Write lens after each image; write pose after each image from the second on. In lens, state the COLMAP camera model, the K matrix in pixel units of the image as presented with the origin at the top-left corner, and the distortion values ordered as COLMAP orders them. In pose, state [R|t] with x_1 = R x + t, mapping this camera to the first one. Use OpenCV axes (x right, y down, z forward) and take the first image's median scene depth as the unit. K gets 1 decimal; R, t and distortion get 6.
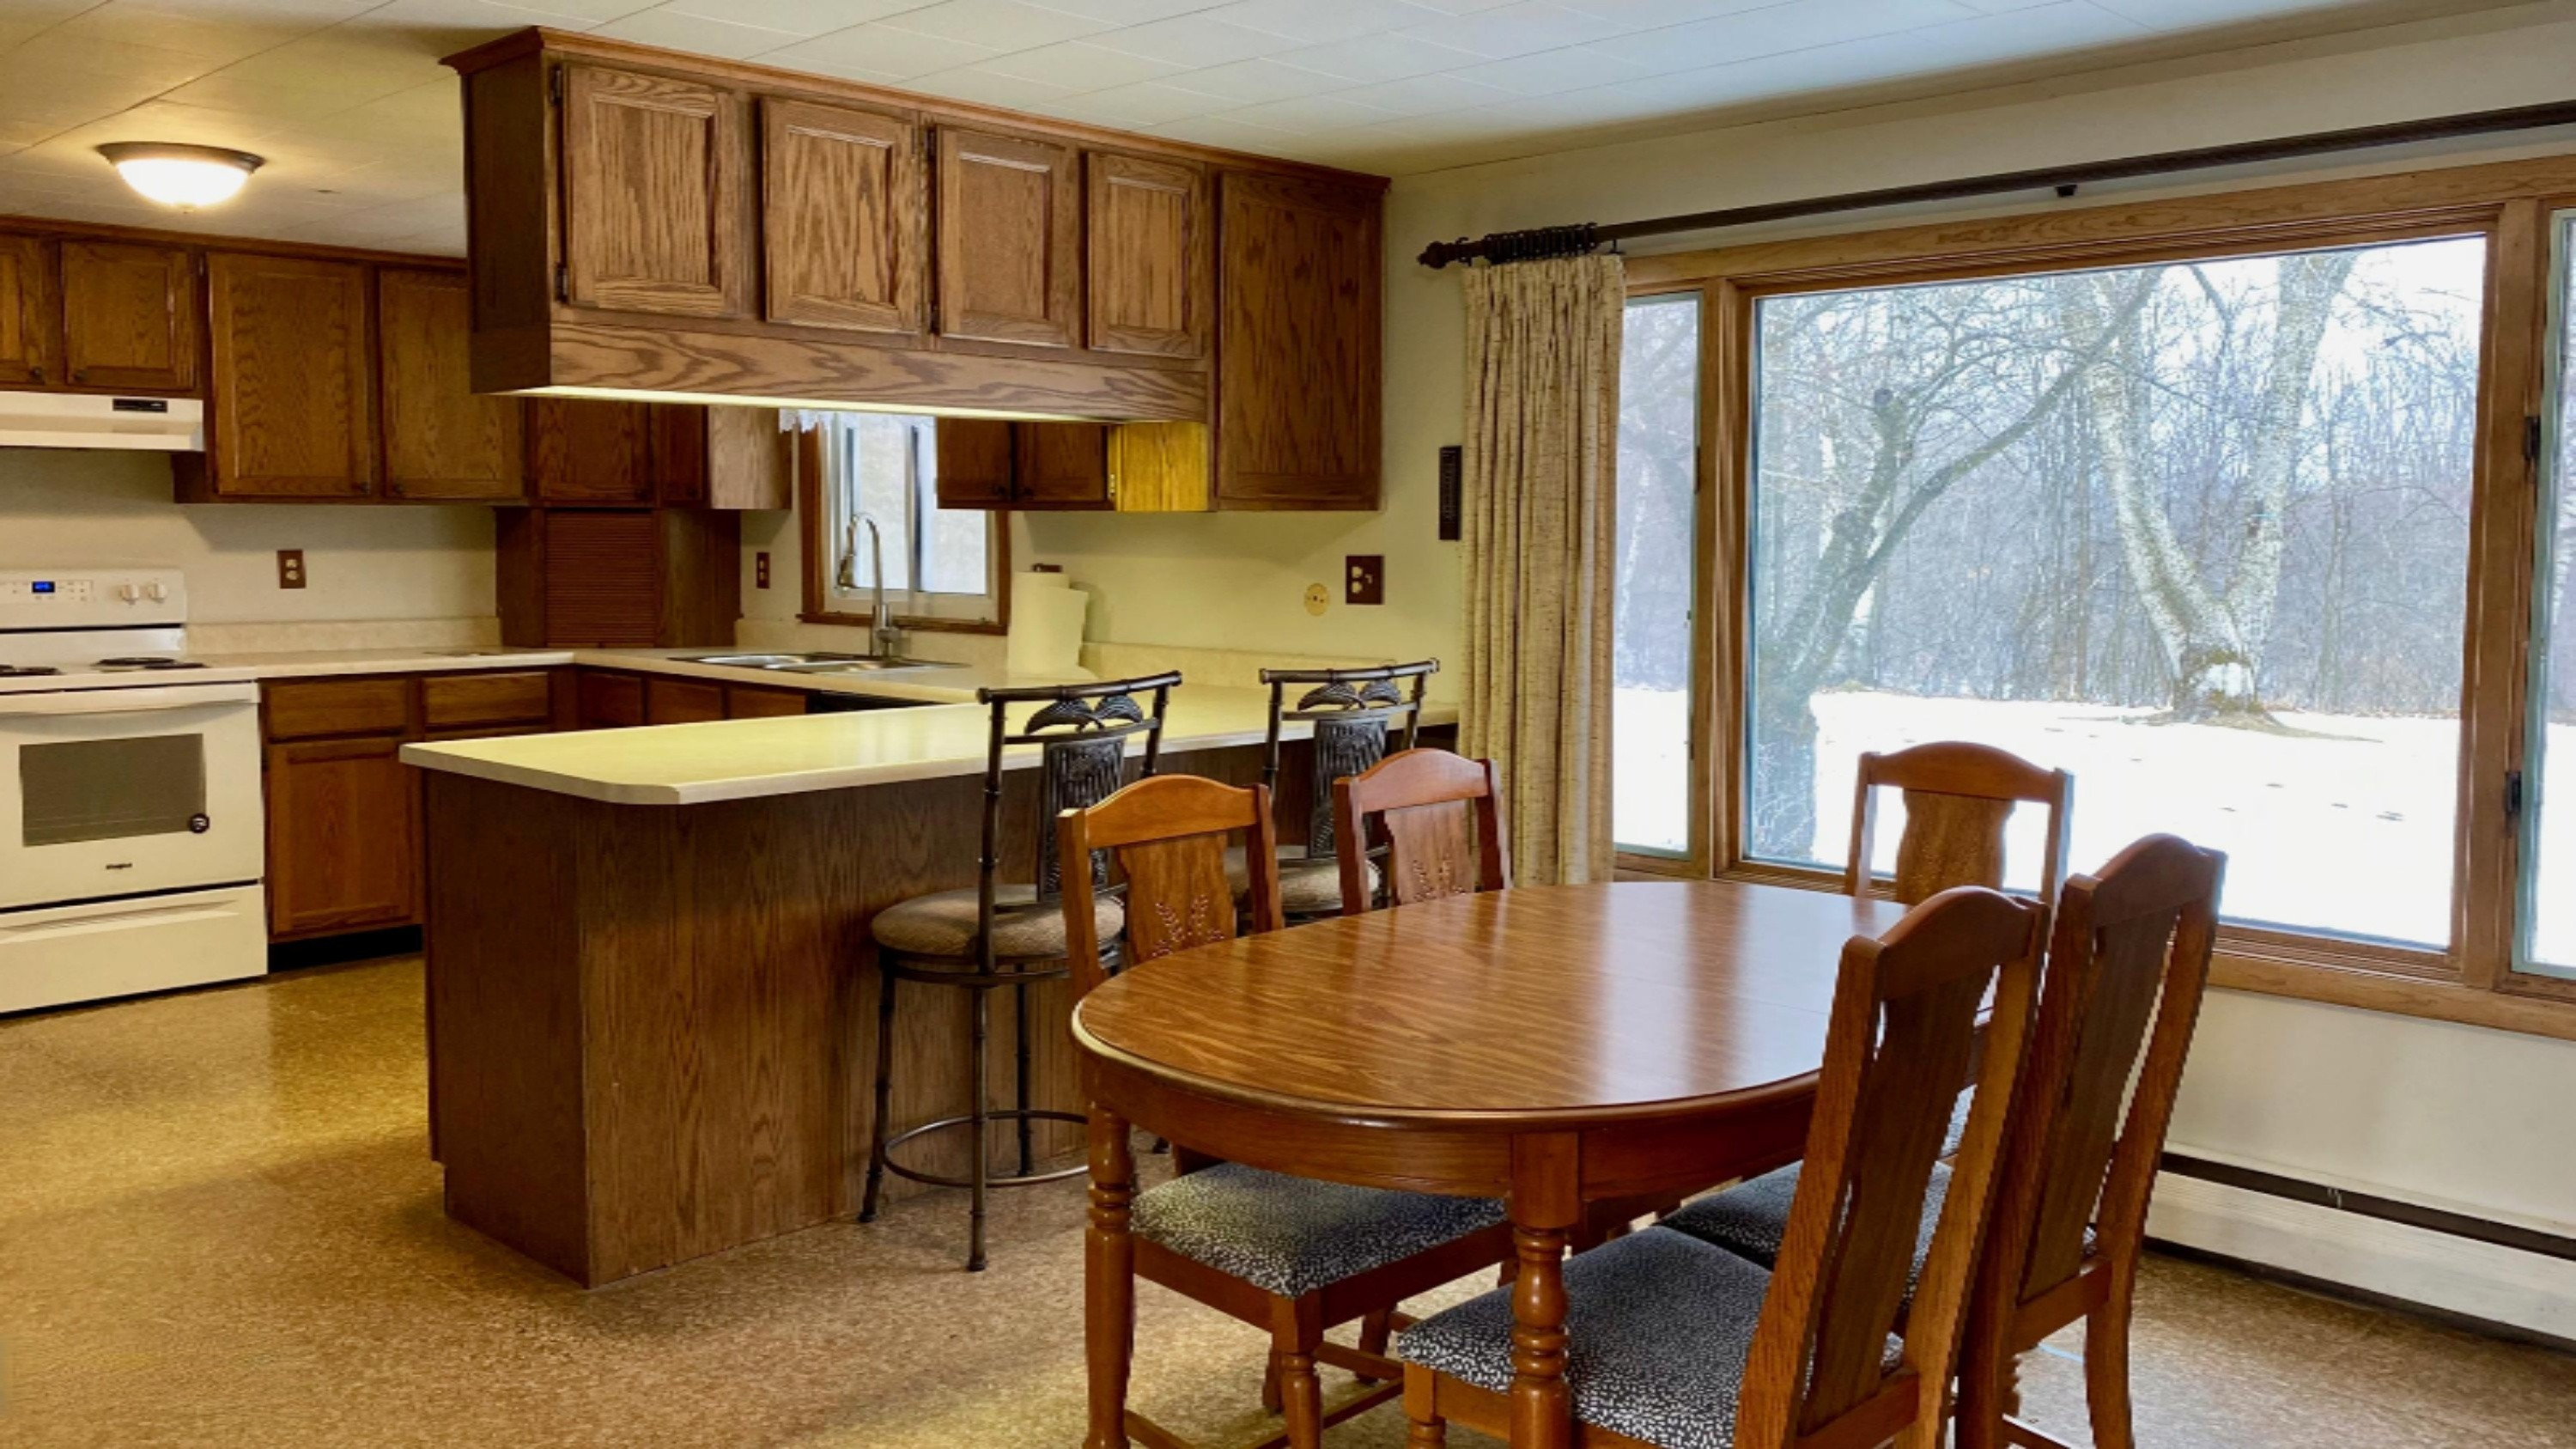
lens RADIAL K [[1967.8, 0, 1288.0], [0, 1967.8, 724.5], [0, 0, 1]] dist [-0.003492, 0.000057]
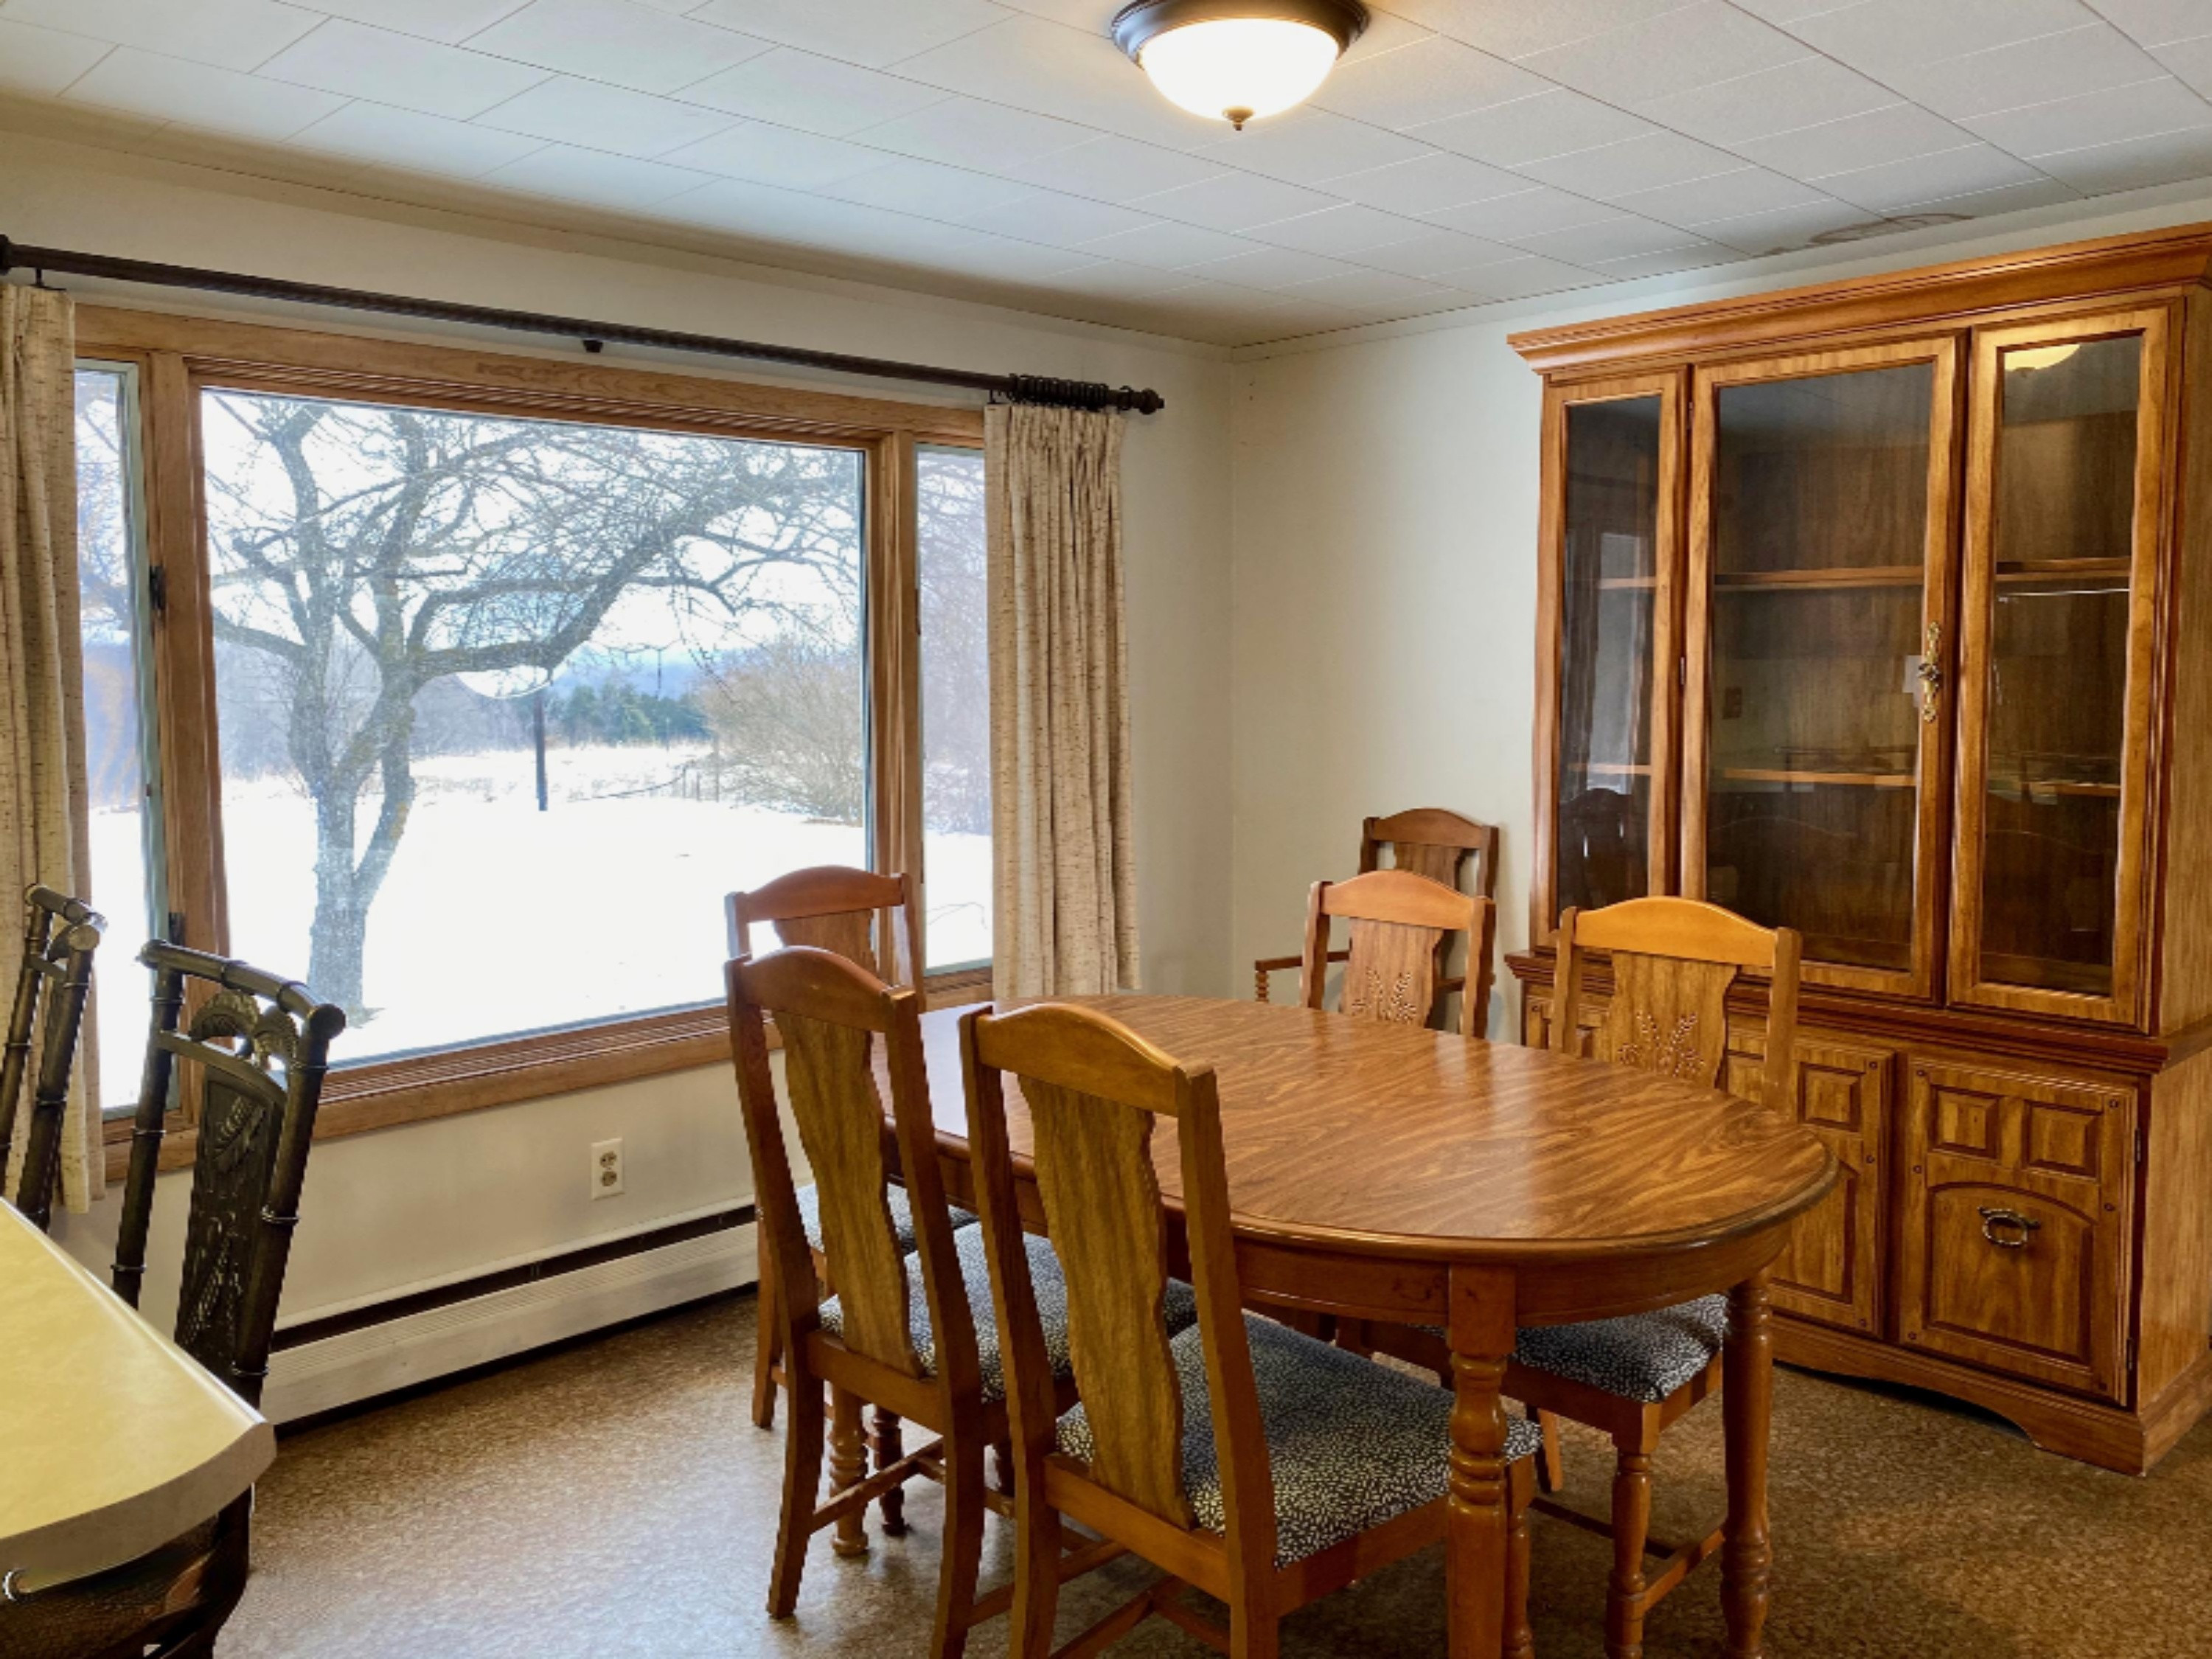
lens RADIAL K [[1719.3, 0, 1106.0], [0, 1719.3, 829.5], [0, 0, 1]] dist [0.005211, -0.000560]
pose [[0.032294, -0.114147, 0.992939, -0.744031], [0.098747, 0.988961, 0.110478, -0.125822], [-0.994588, 0.094482, 0.043209, 0.988414]]
